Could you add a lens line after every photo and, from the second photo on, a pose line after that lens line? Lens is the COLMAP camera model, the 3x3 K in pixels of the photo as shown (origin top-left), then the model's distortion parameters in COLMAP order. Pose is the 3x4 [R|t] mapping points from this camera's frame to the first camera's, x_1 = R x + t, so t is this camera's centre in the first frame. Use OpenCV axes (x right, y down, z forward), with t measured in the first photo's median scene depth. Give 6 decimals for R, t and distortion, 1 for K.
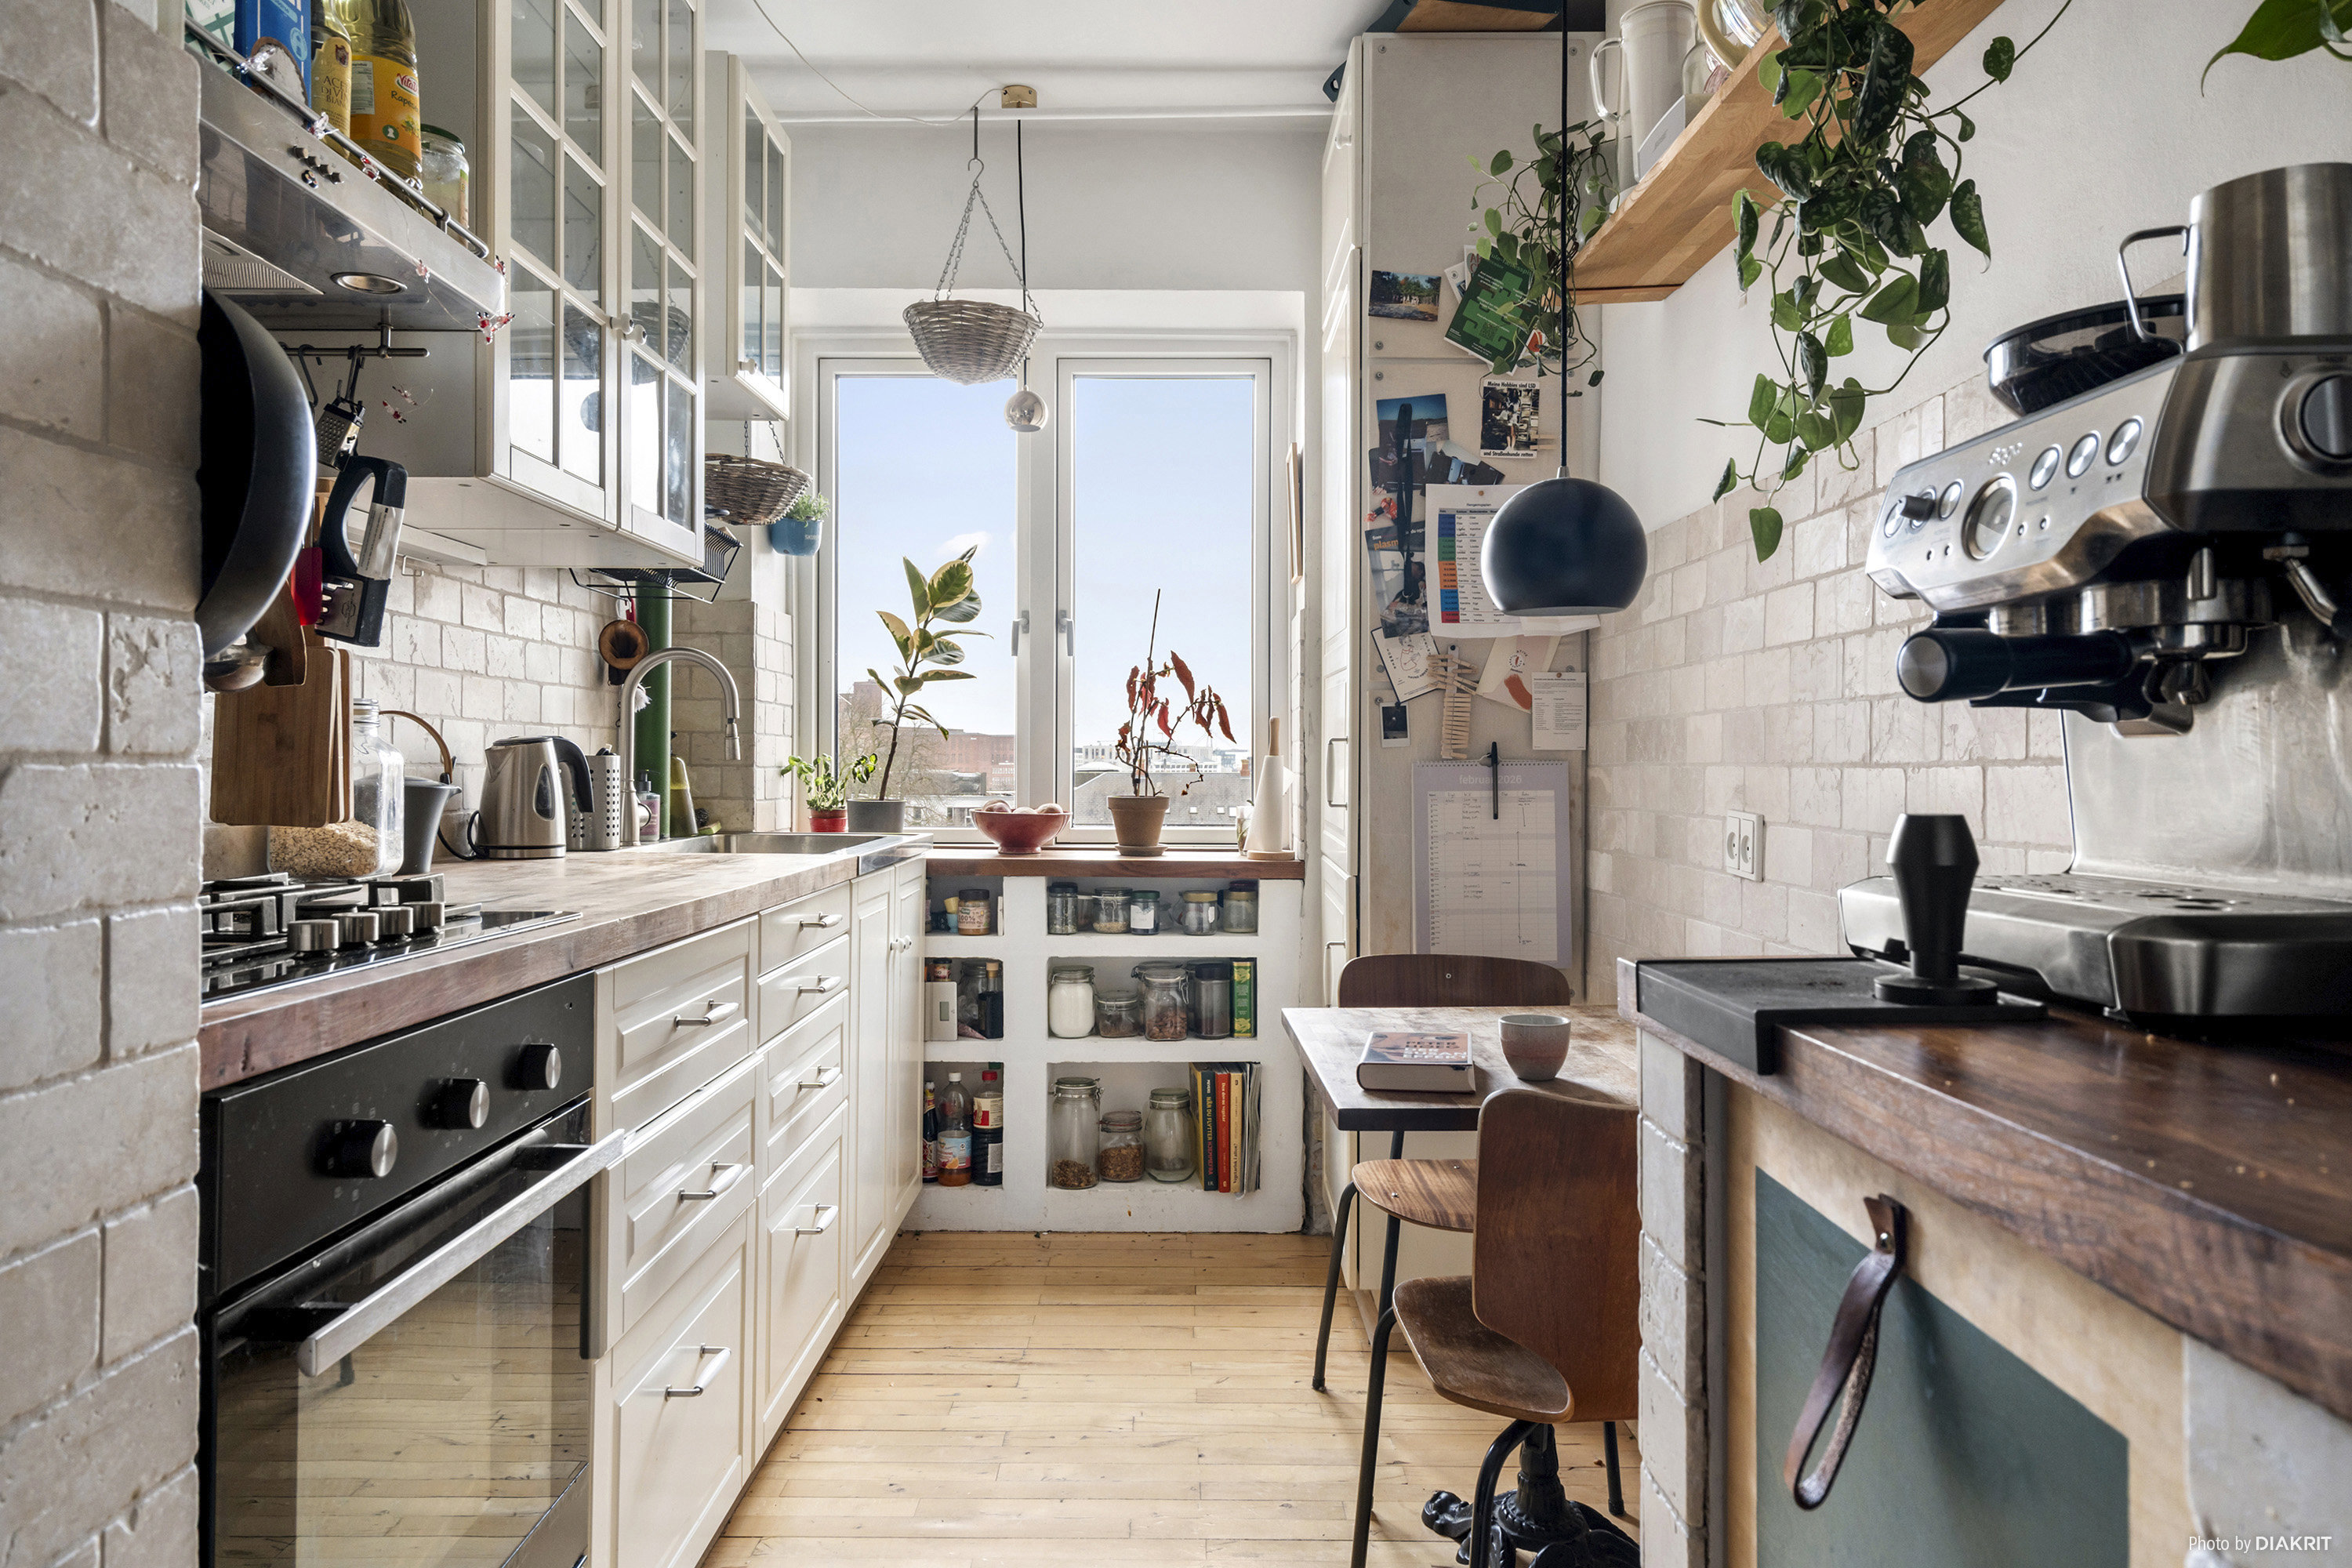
lens RADIAL K [[1476.9, 0, 1175.5], [0, 1476.9, 777.7], [0, 0, 1]] dist [0.000222, -0.000003]
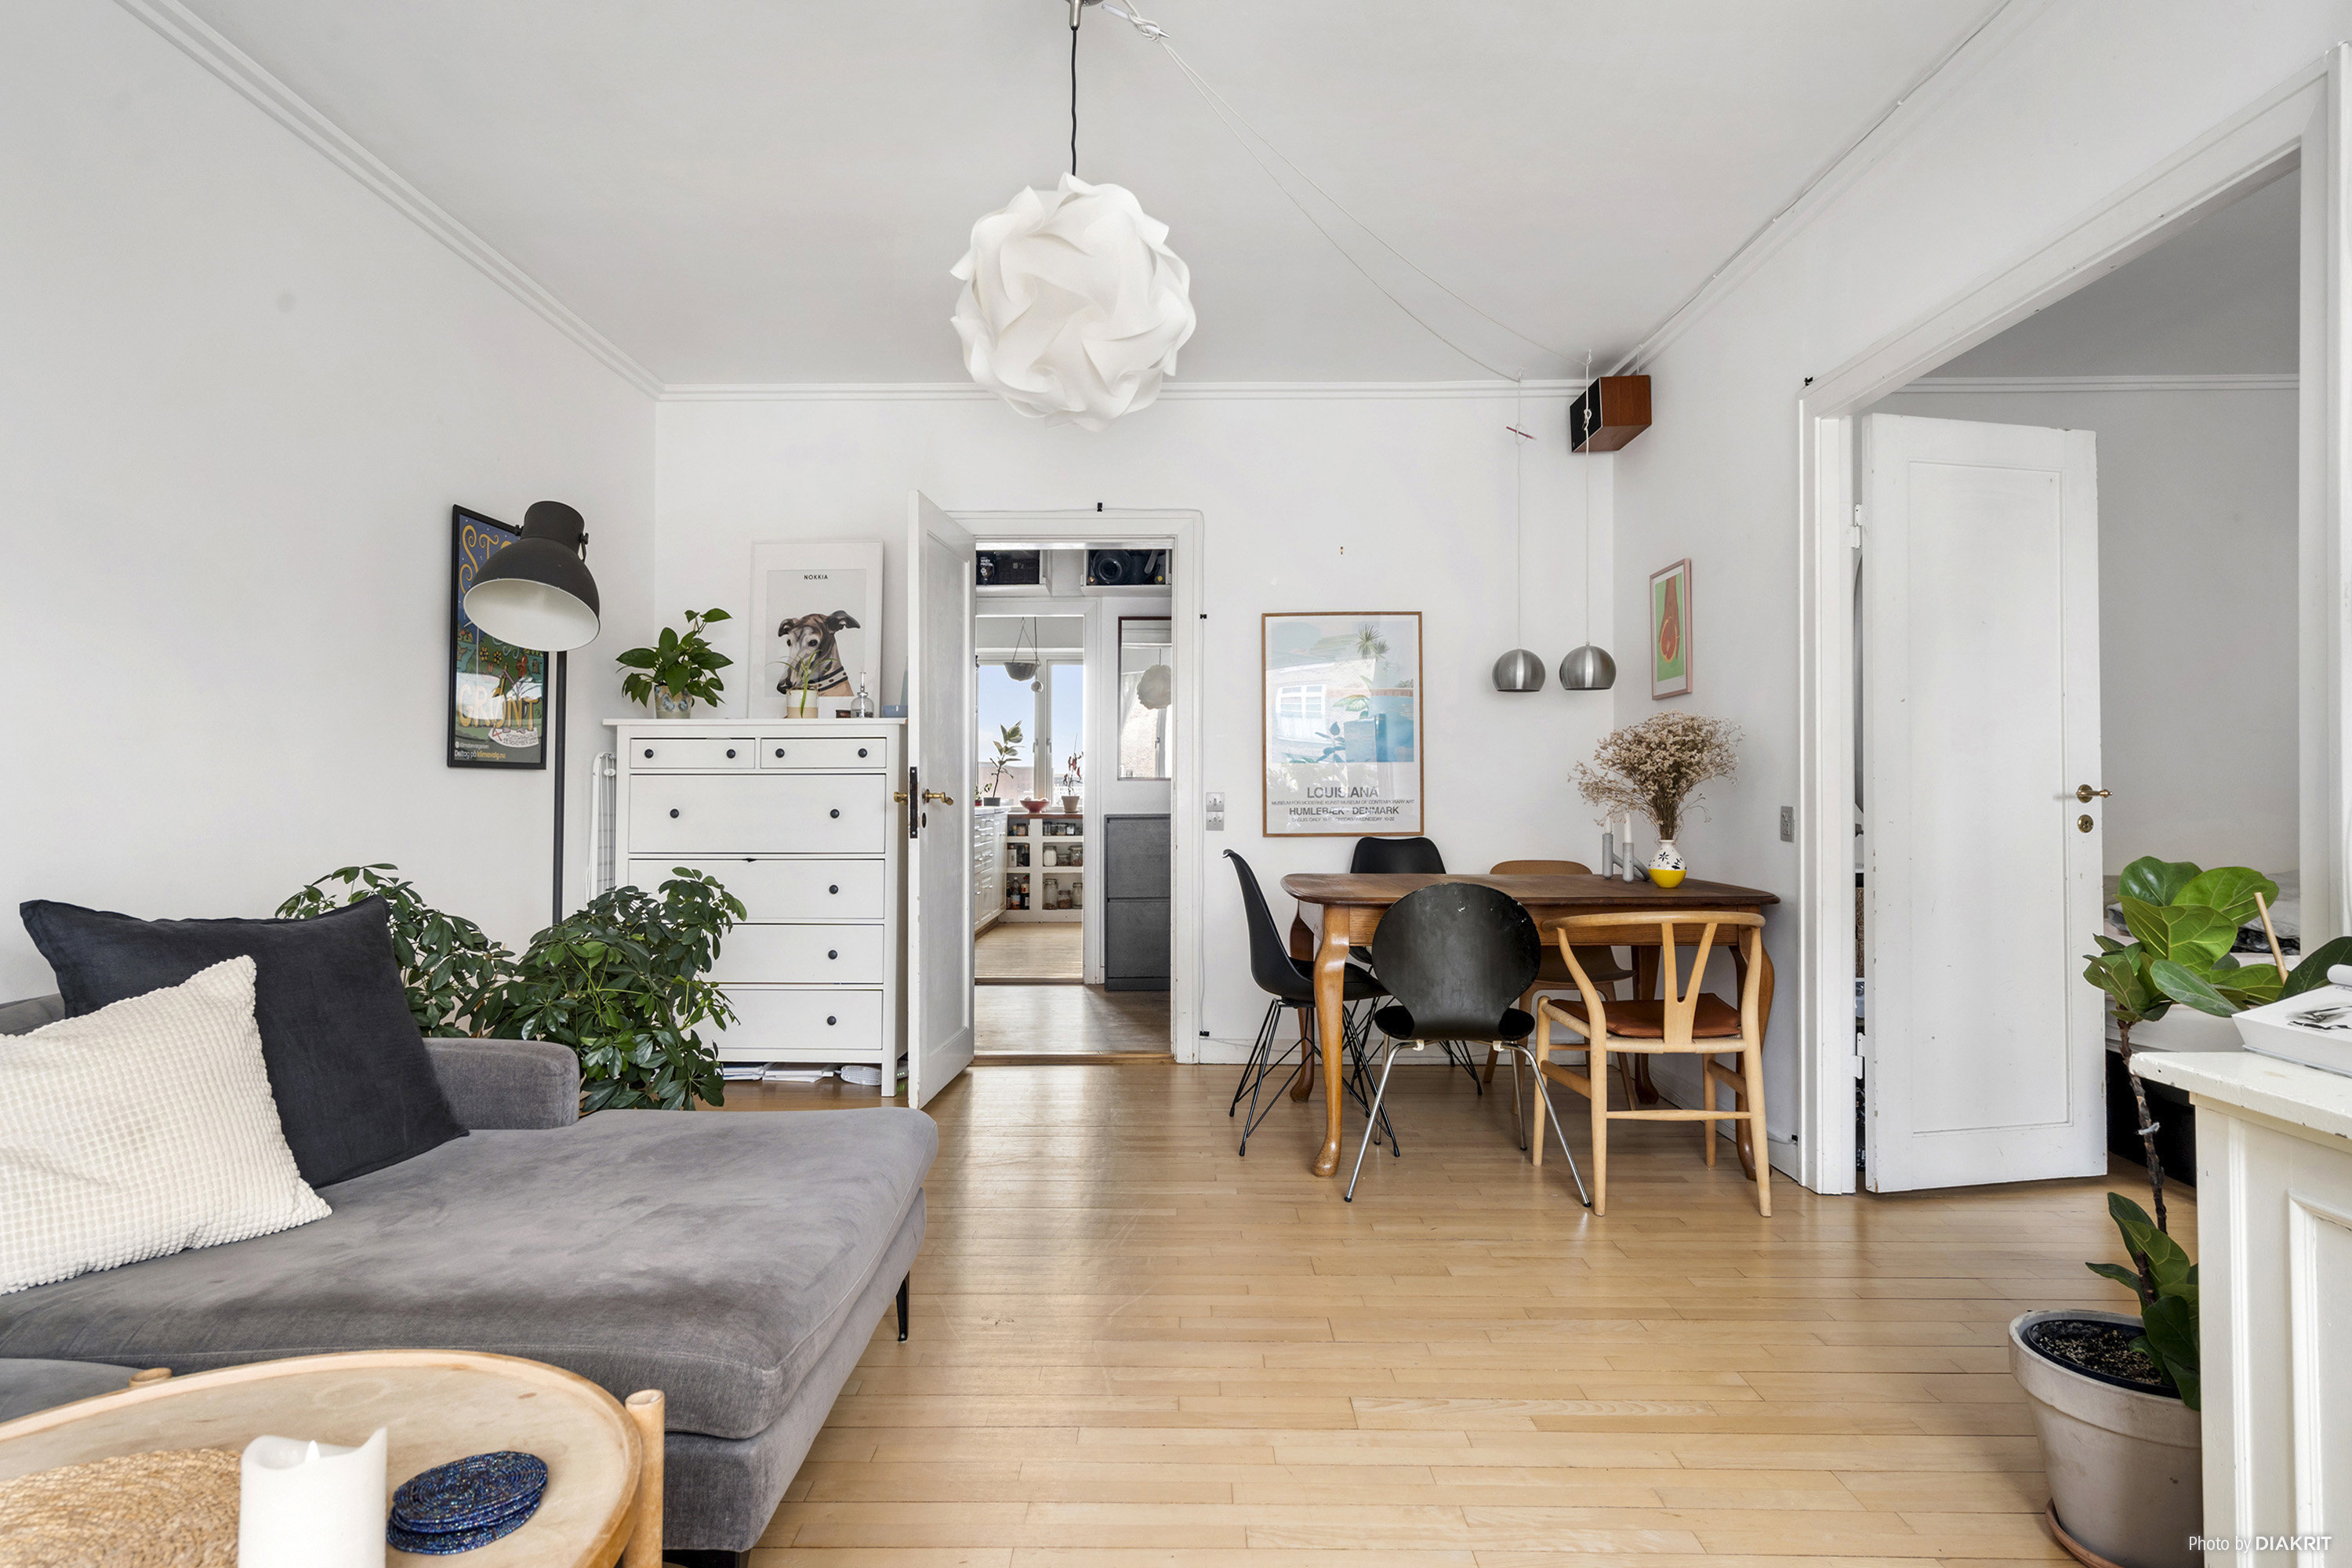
lens RADIAL K [[1302.3, 0, 1172.8], [0, 1302.3, 777.7], [0, 0, 1]] dist [-0.000254, -0.000025]
pose [[0.999902, 0.003240, 0.013635, 0.171975], [-0.003204, 0.999991, -0.002680, -0.022057], [-0.013644, 0.002636, 0.999903, -2.013773]]
